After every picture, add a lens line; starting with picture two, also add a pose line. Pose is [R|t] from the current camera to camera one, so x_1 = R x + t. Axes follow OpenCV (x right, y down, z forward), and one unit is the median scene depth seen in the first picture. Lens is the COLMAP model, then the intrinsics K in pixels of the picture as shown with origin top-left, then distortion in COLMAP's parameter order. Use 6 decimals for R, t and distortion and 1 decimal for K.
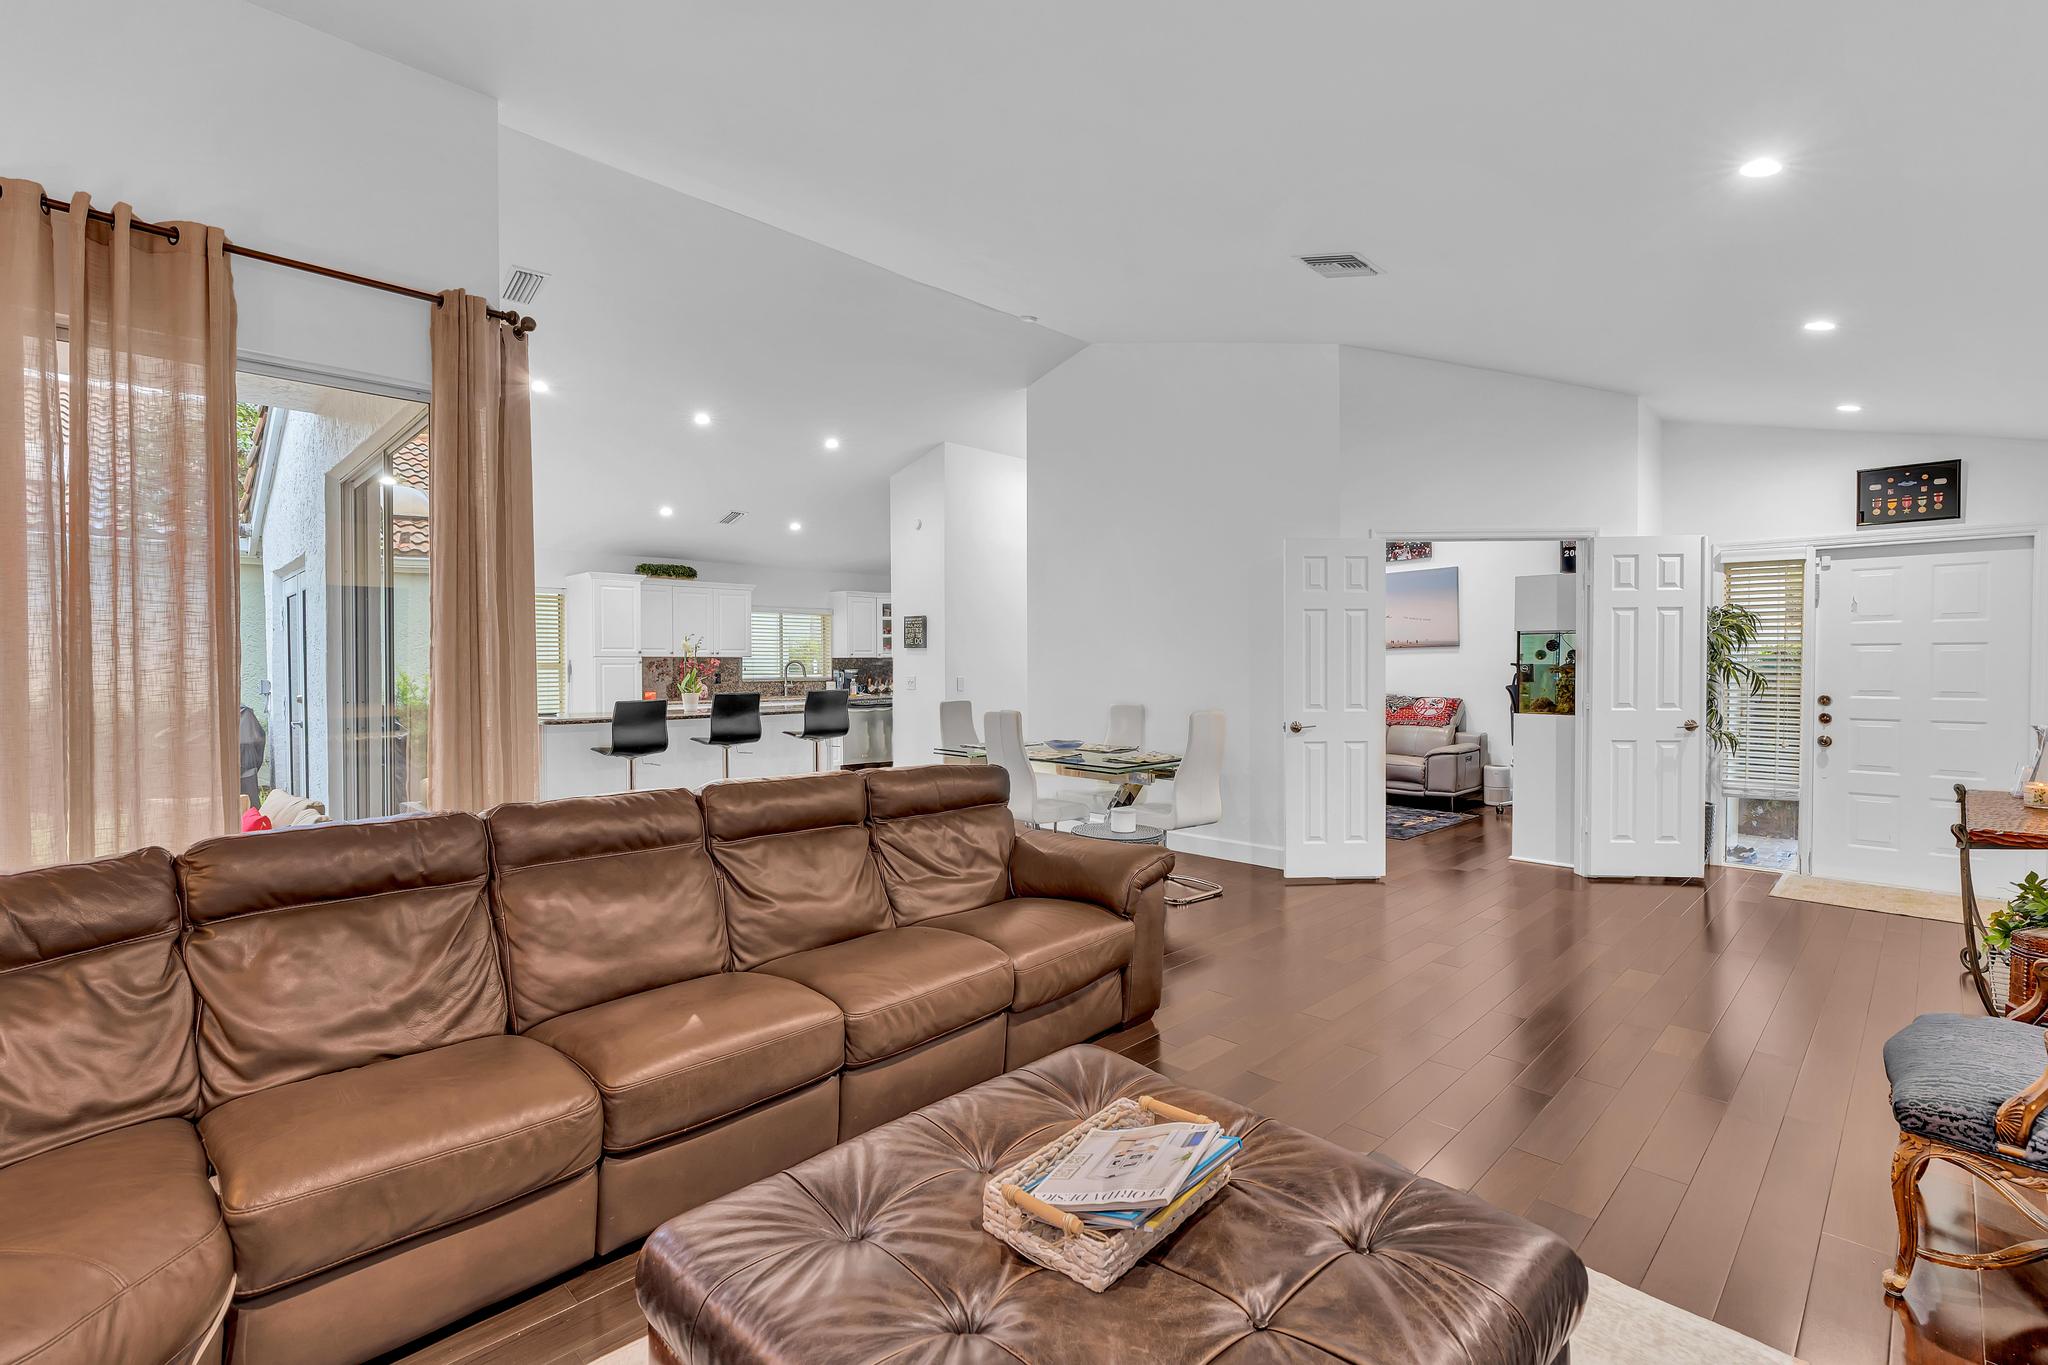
lens RADIAL K [[916.4, 0, 1018.8], [0, 916.4, 676.2], [0, 0, 1]] dist [-0.010808, 0.003978]
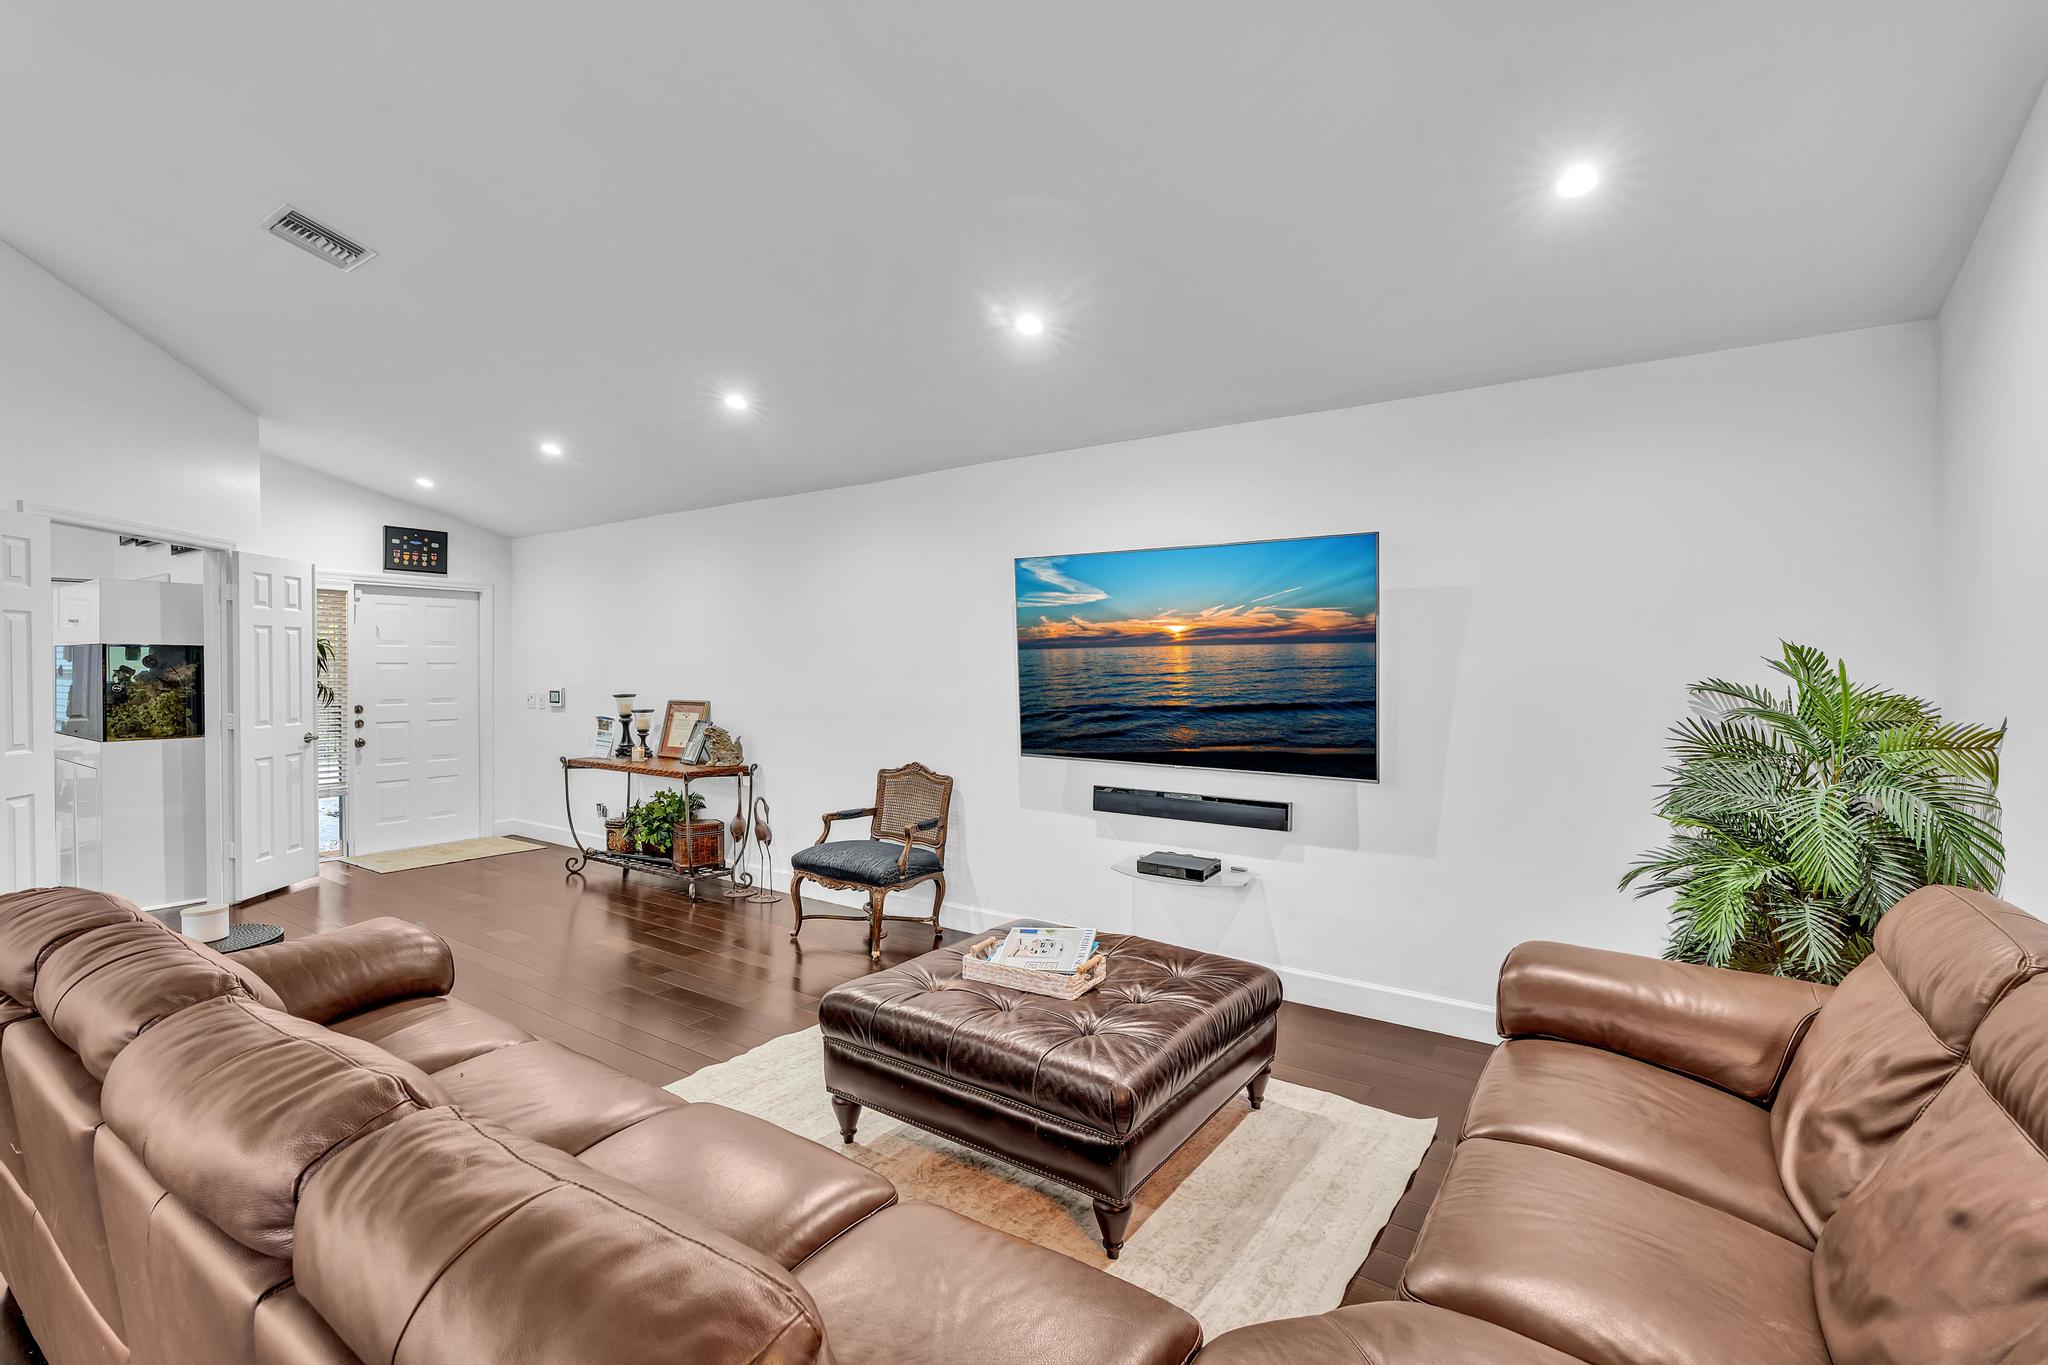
lens RADIAL K [[916.4, 0, 1018.8], [0, 916.4, 676.2], [0, 0, 1]] dist [-0.010808, 0.003978]
pose [[-0.185216, -0.009813, 0.982649, -0.483153], [0.013232, 0.999835, 0.012479, -0.021530], [-0.982609, 0.015314, -0.185056, 0.377051]]
